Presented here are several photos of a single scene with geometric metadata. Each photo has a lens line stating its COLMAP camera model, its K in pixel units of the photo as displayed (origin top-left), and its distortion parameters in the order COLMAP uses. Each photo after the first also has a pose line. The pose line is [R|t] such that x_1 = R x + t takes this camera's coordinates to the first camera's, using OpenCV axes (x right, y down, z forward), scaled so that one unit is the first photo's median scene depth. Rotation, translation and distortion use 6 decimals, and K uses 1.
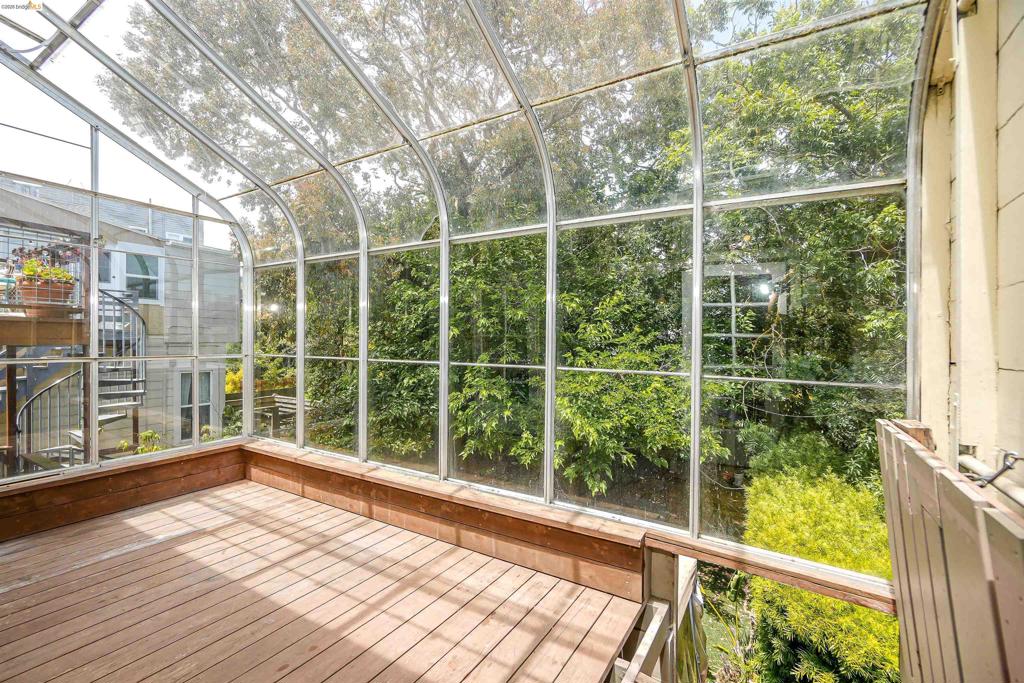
lens RADIAL K [[456.9, 0, 512.0], [0, 456.9, 341.5], [0, 0, 1]] dist [0.000389, 0.000265]
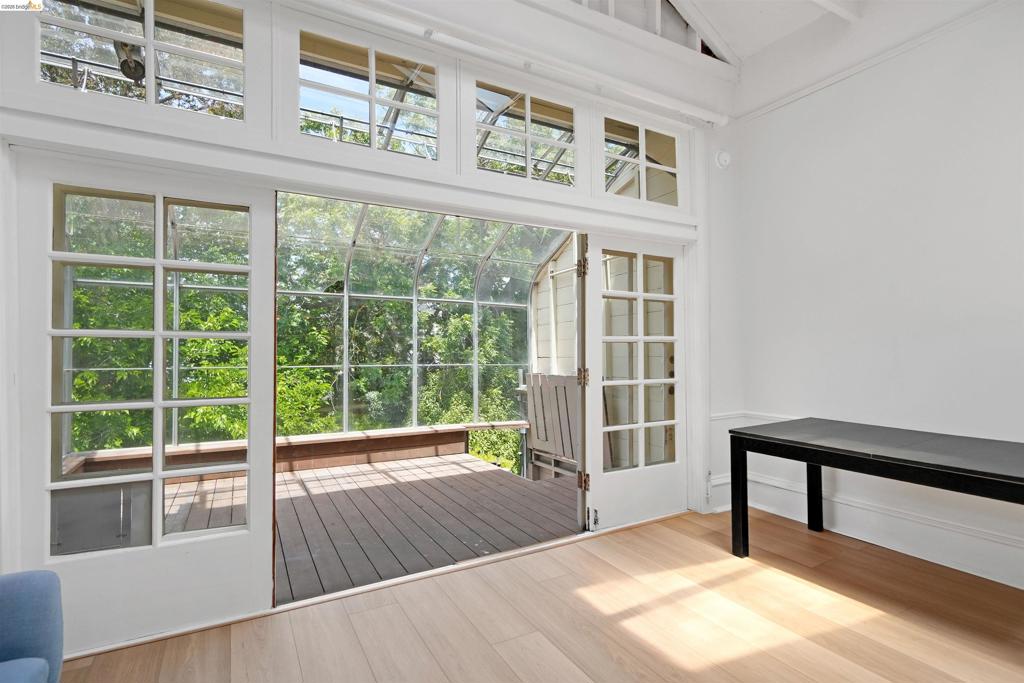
lens RADIAL K [[456.9, 0, 512.0], [0, 456.9, 341.5], [0, 0, 1]] dist [0.000389, 0.000265]
pose [[0.521072, 0.010771, 0.853445, -1.470750], [0.009147, 0.999792, -0.018203, -0.008309], [-0.853464, 0.017291, 0.520865, -0.488022]]
